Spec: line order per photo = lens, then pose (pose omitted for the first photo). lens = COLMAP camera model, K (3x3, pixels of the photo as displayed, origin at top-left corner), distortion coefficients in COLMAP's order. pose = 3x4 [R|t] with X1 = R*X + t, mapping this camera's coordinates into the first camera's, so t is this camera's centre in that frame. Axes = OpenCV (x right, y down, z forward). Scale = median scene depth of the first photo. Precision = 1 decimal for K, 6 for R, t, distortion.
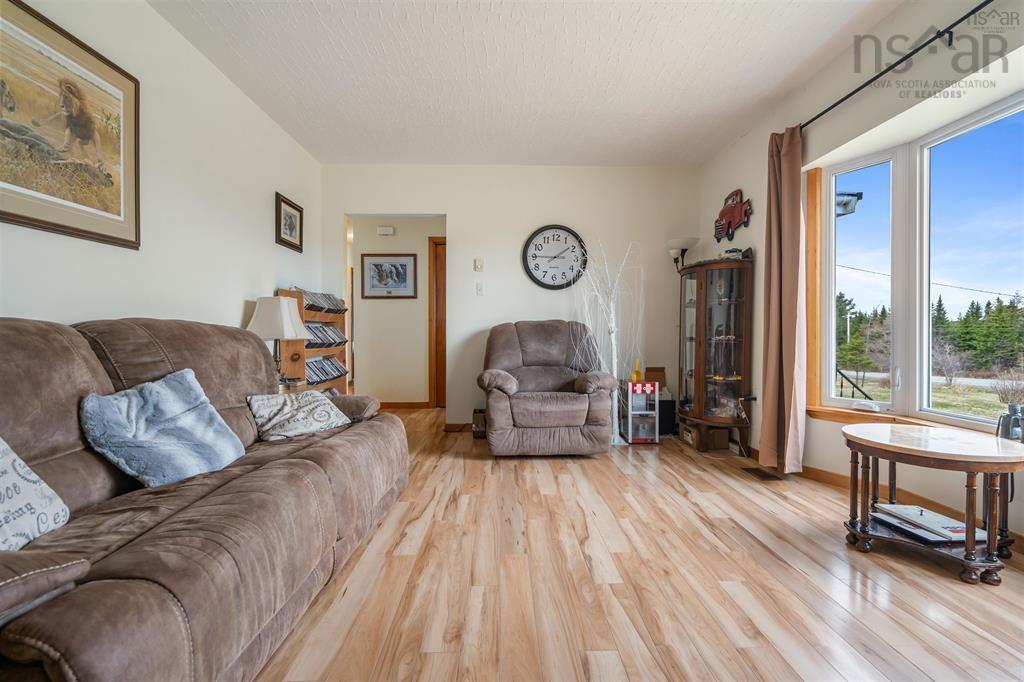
lens RADIAL K [[503.8, 0, 511.9], [0, 503.8, 338.8], [0, 0, 1]] dist [-0.004414, 0.003193]
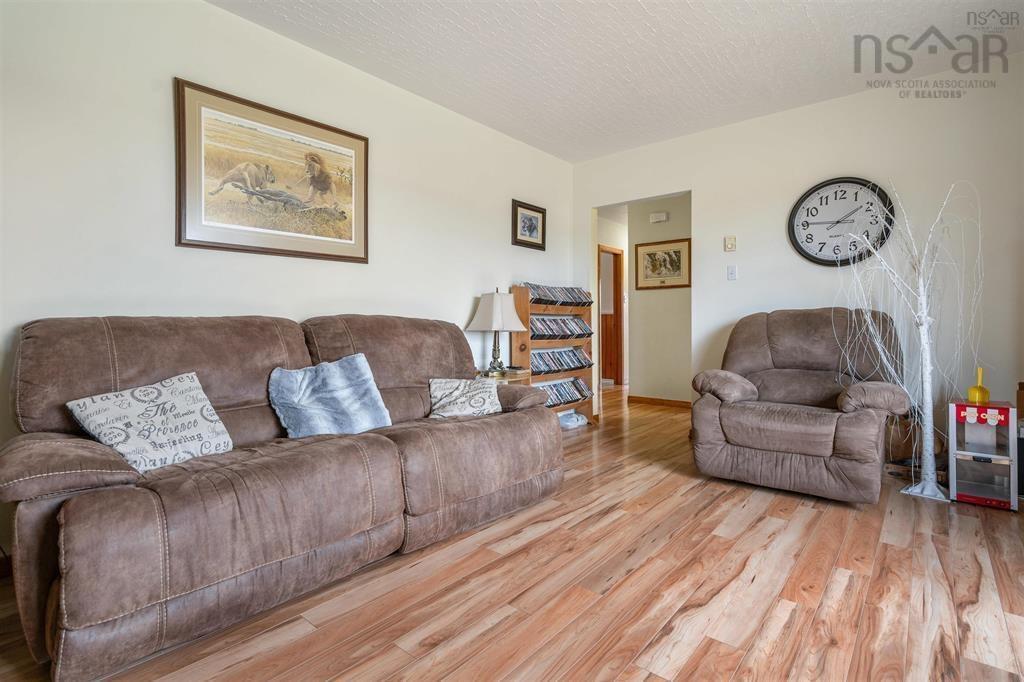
lens RADIAL K [[503.8, 0, 496.6], [0, 503.8, 320.3], [0, 0, 1]] dist [-0.004414, 0.003193]
pose [[0.734172, -0.005434, -0.678942, 0.323111], [-0.008117, 0.999826, -0.016781, -0.004015], [0.678915, 0.017831, 0.734000, 0.189905]]
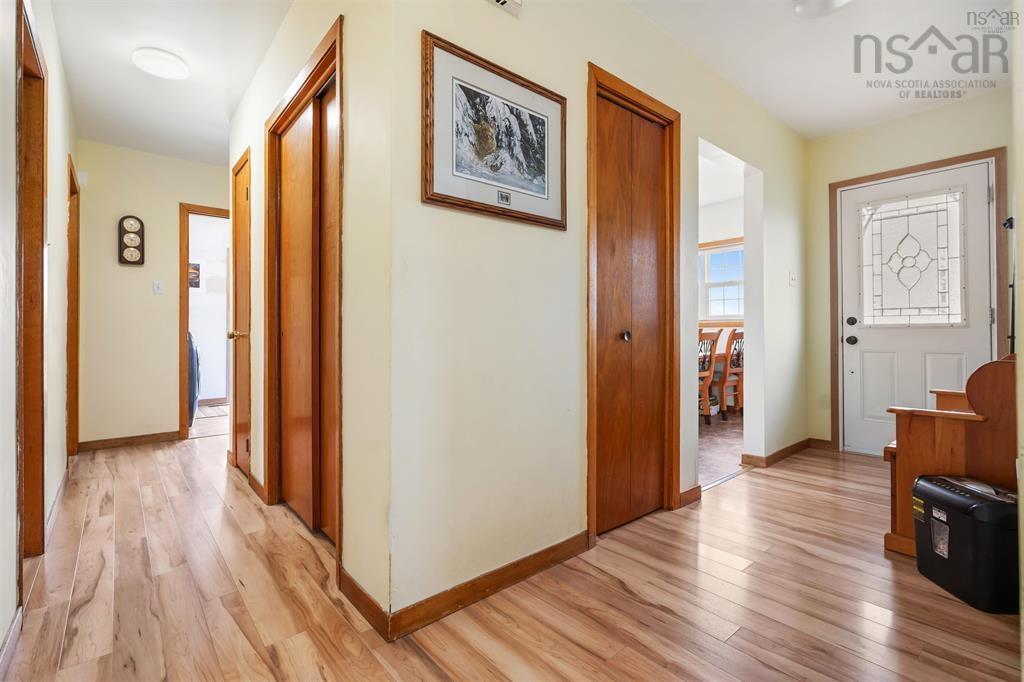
lens RADIAL K [[461.4, 0, 512.0], [0, 461.4, 341.1], [0, 0, 1]] dist [-0.004038, -0.000187]
pose [[0.785908, -0.006909, 0.618304, -0.795171], [0.015025, 0.999856, -0.007925, -0.005771], [-0.618160, 0.015518, 0.785899, 1.505289]]
